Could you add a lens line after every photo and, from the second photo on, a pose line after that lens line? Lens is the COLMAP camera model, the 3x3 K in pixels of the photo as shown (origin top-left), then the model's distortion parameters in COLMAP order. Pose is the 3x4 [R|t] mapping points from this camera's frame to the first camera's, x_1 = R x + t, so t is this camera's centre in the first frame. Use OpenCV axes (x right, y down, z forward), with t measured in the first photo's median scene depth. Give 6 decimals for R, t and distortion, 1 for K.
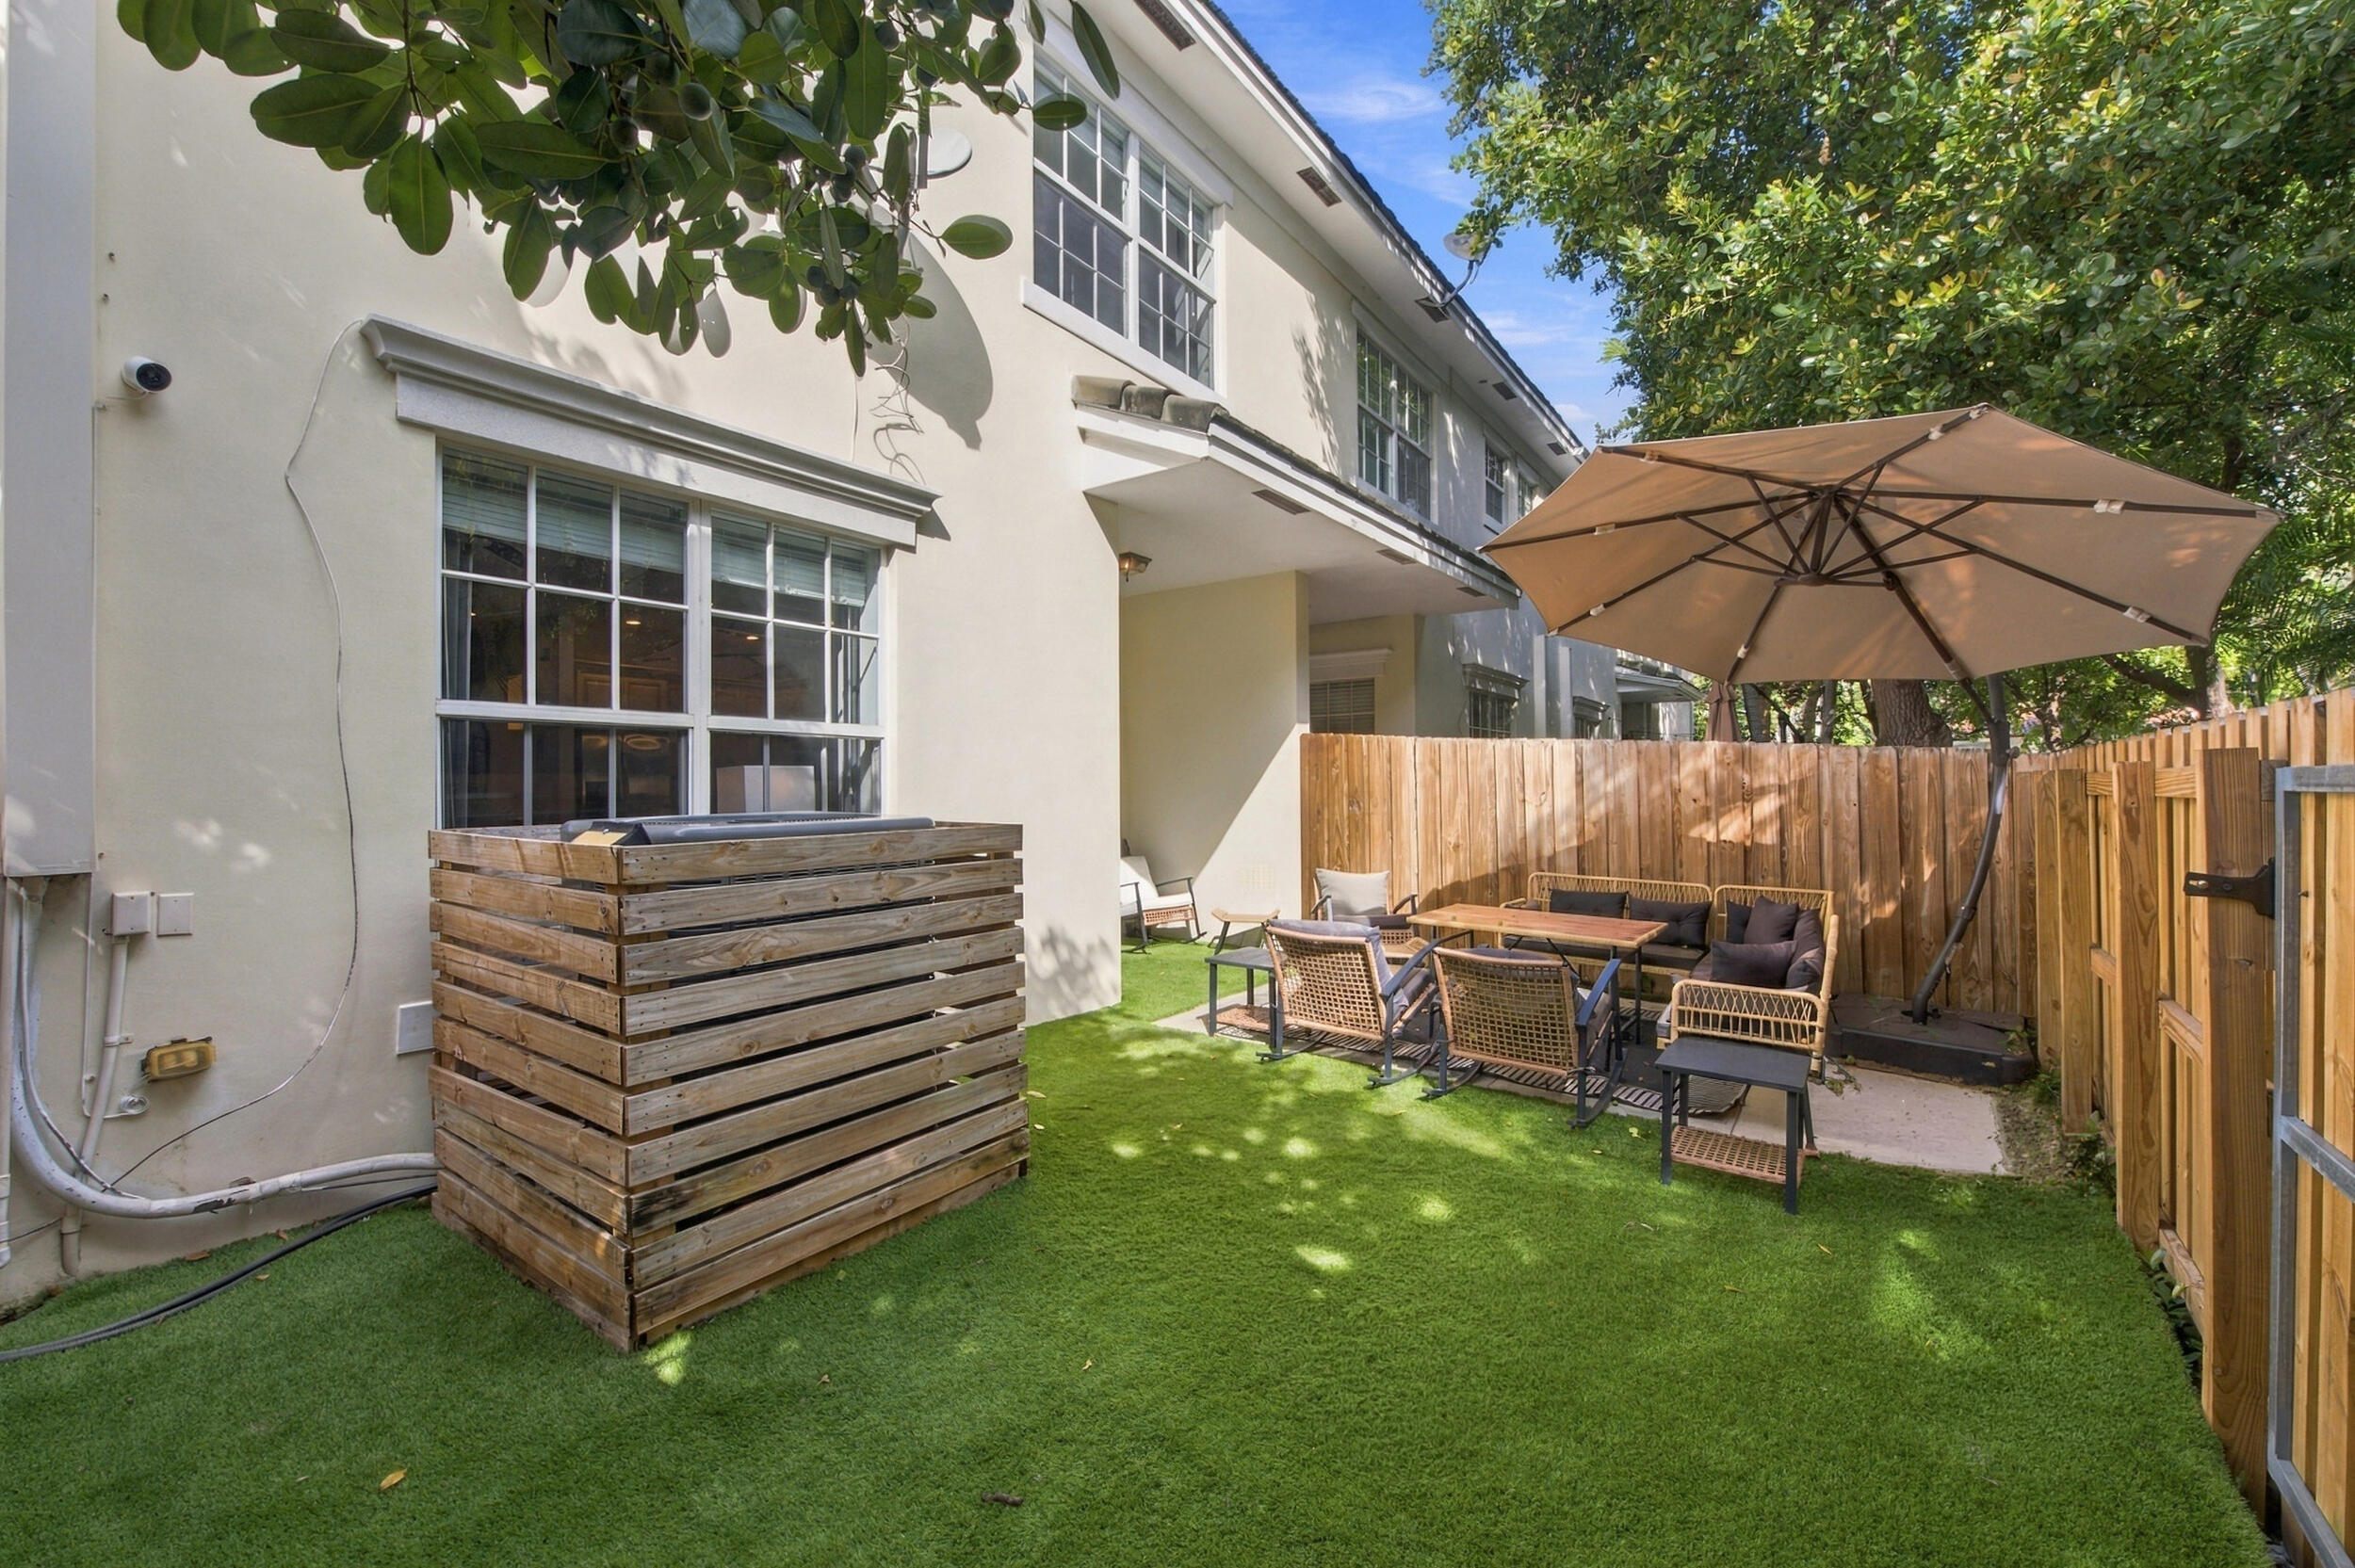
lens RADIAL K [[962.7, 0, 1175.1], [0, 962.7, 765.9], [0, 0, 1]] dist [-0.019875, 0.000419]
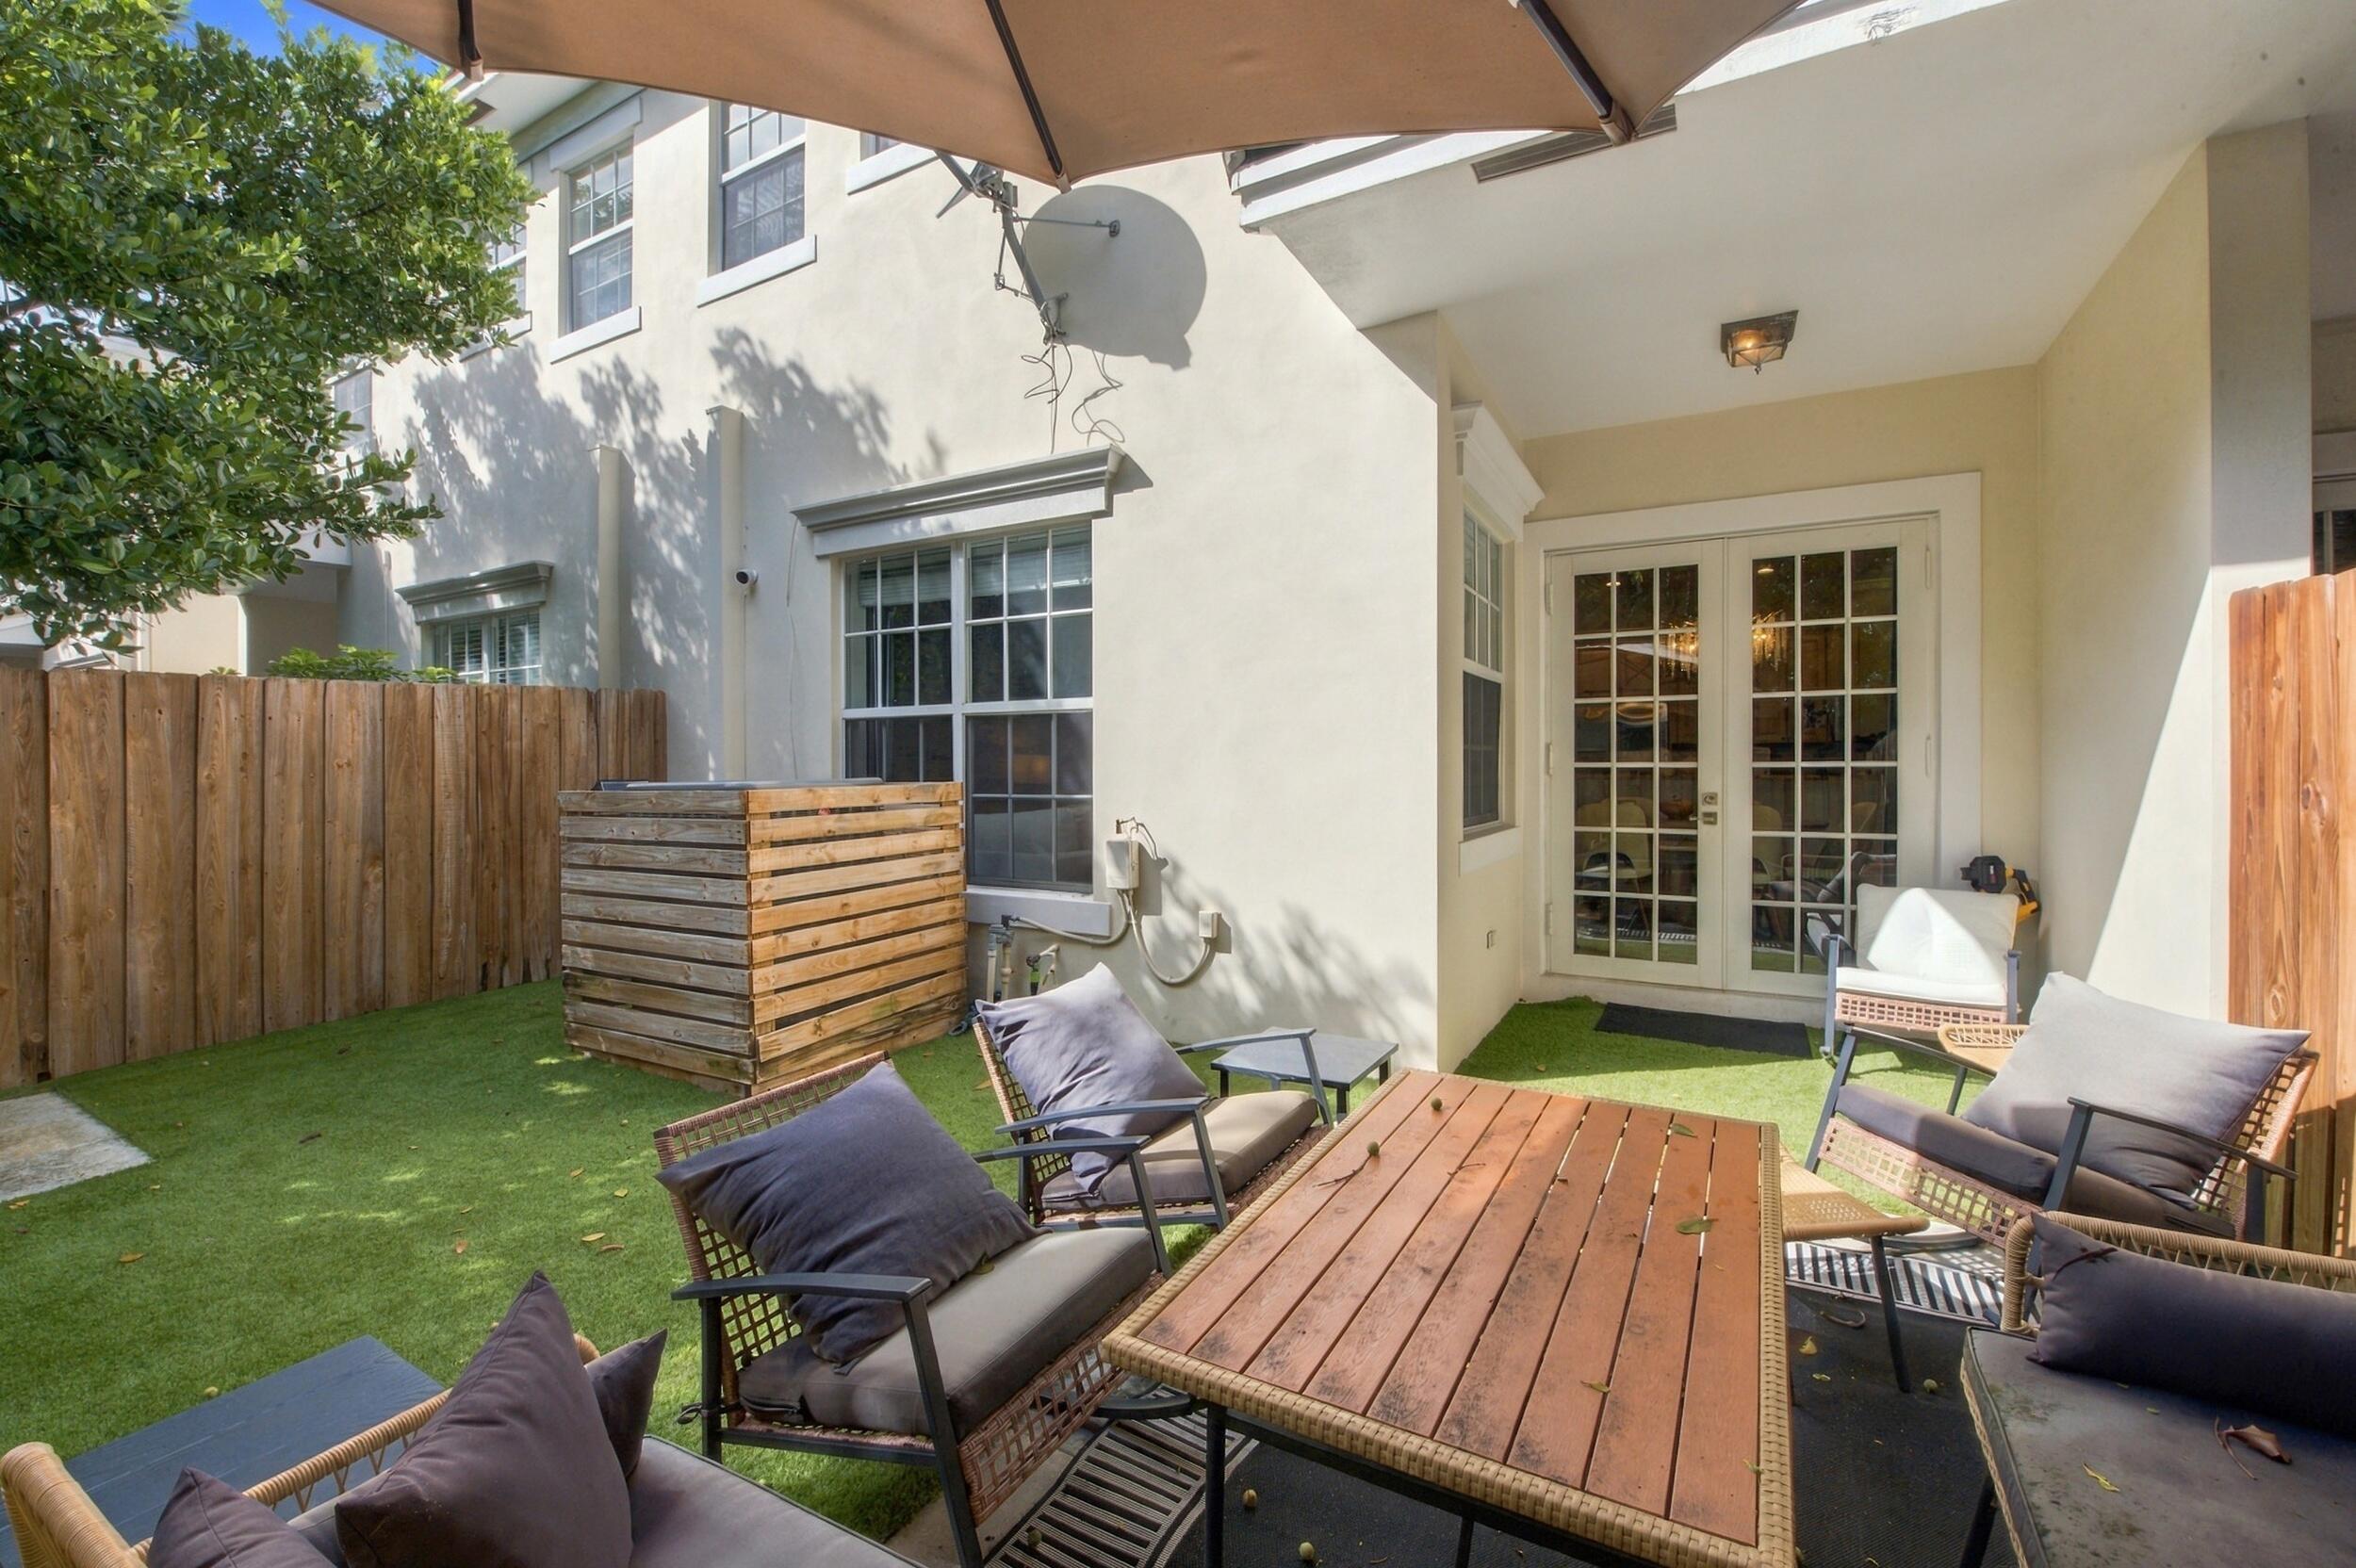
lens RADIAL K [[963.2, 0, 1175.5], [0, 963.2, 765.9], [0, 0, 1]] dist [-0.019875, 0.000419]
pose [[0.112337, 0.000156, -0.993670, 0.826575], [0.024709, 0.999690, 0.002951, 0.033970], [0.993363, -0.024884, 0.112298, 1.120740]]
